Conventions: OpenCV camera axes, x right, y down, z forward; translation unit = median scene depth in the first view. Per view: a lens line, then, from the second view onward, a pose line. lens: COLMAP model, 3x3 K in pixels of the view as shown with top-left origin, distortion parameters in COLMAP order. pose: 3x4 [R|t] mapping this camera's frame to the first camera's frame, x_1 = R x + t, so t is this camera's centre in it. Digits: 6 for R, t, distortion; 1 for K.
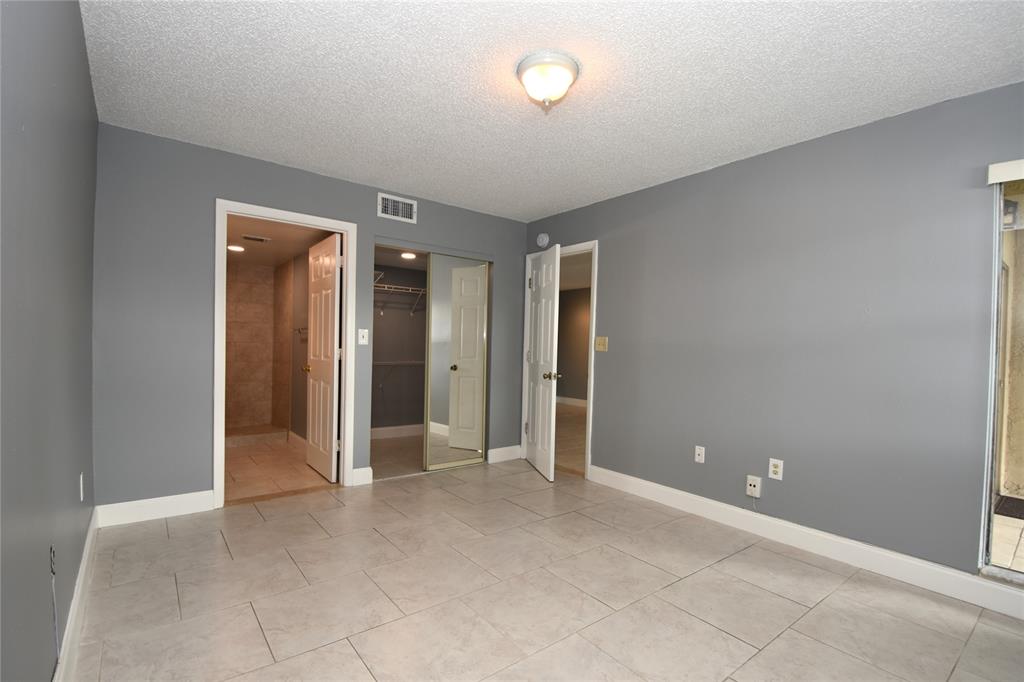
lens RADIAL K [[466.5, 0, 506.6], [0, 466.5, 347.2], [0, 0, 1]] dist [0.000292, -0.011548]
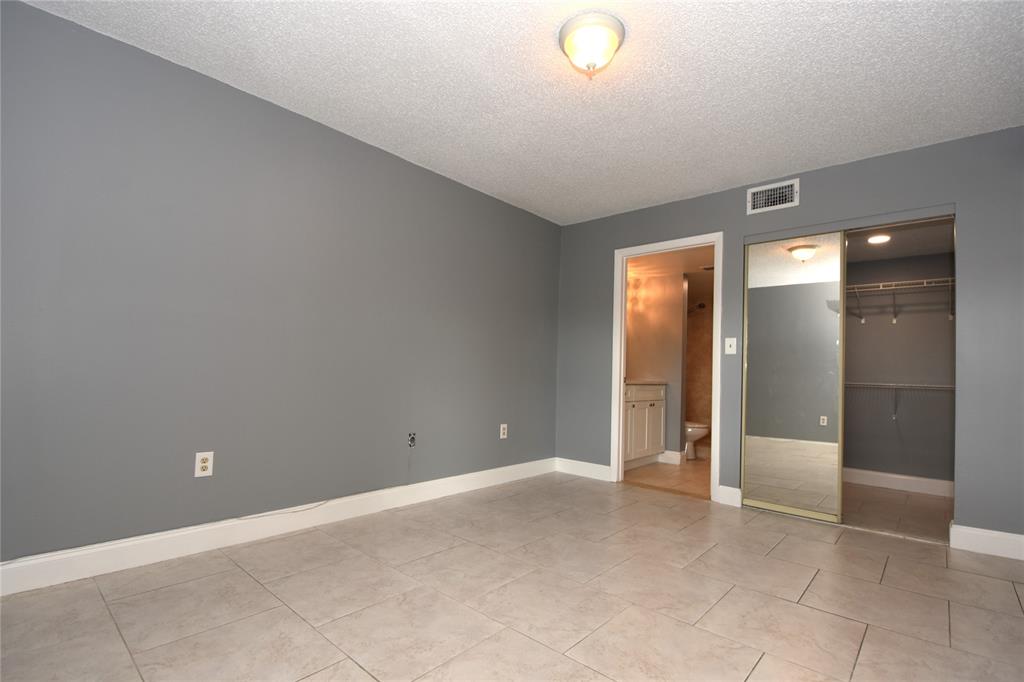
lens RADIAL K [[466.5, 0, 519.0], [0, 466.5, 348.7], [0, 0, 1]] dist [0.000292, -0.011548]
pose [[0.192410, -0.065010, -0.979159, 0.630236], [-0.023204, 0.997223, -0.070769, 0.070899], [0.981040, 0.036337, 0.190367, 0.472346]]
